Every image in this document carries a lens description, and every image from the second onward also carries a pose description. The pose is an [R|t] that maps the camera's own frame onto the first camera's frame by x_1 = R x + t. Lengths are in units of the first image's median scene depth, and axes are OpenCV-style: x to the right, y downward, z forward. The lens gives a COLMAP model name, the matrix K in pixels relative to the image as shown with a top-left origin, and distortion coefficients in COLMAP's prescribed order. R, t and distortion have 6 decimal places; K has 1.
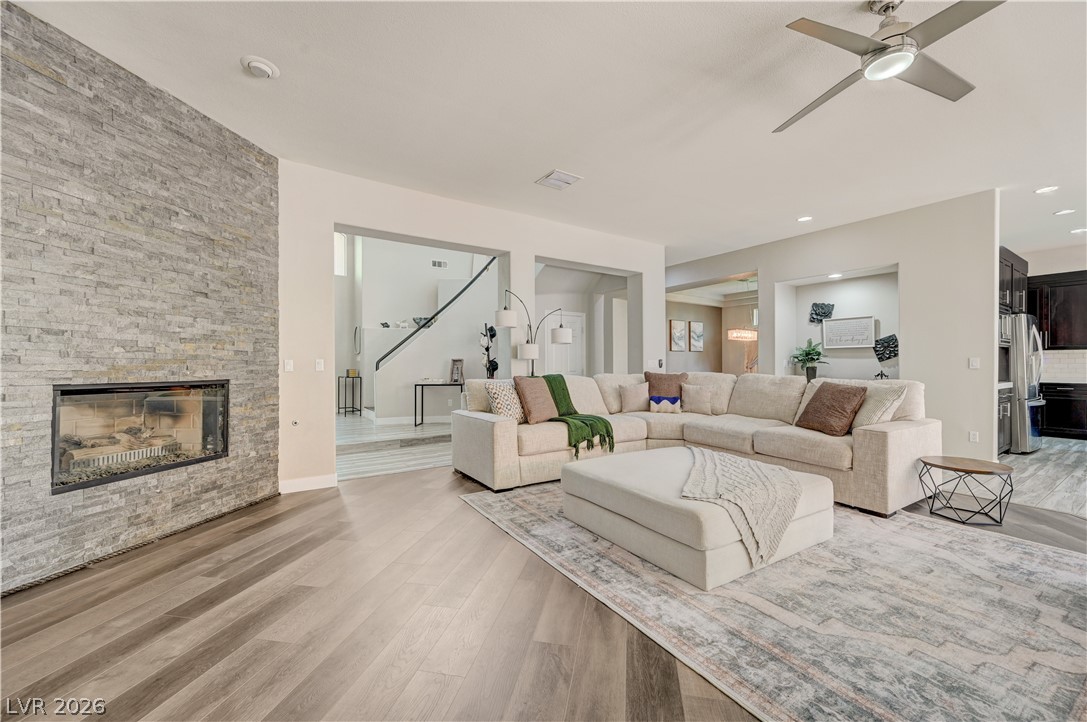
lens RADIAL K [[432.7, 0, 550.0], [0, 432.7, 364.8], [0, 0, 1]] dist [0.001104, -0.000015]
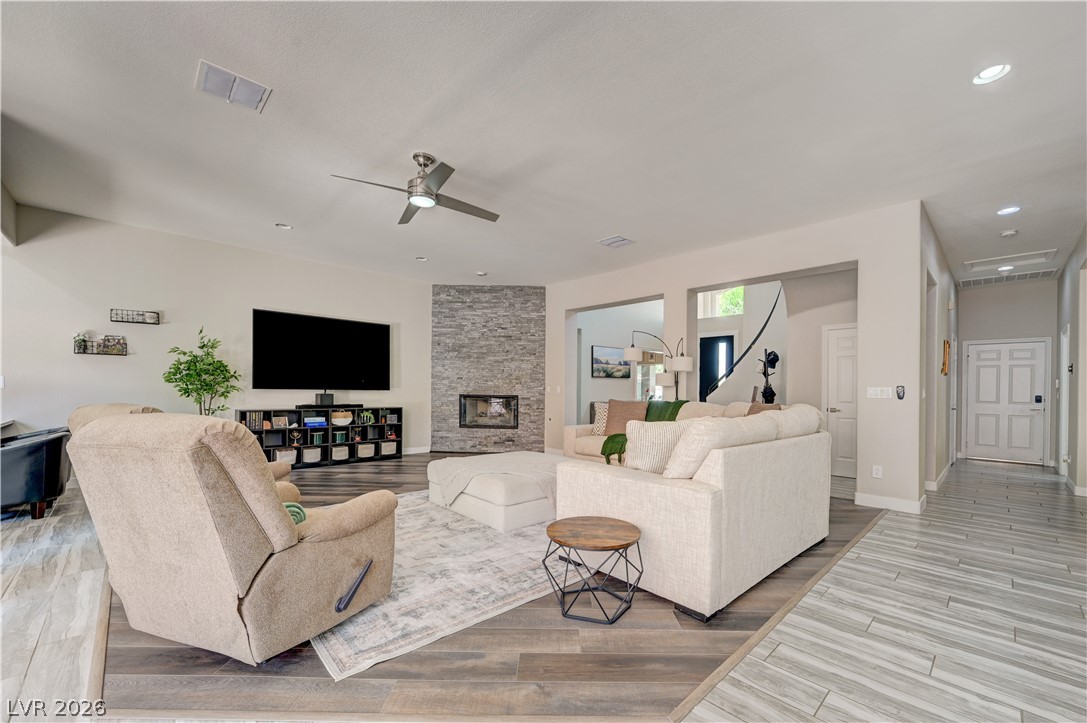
lens RADIAL K [[440.8, 0, 544.5], [0, 440.8, 401.7], [0, 0, 1]] dist [0.001394, 0.000124]
pose [[0.163220, 0.035311, -0.985958, 0.740281], [-0.010563, 0.999365, 0.034043, -0.006065], [0.986533, 0.004858, 0.163489, 0.356037]]
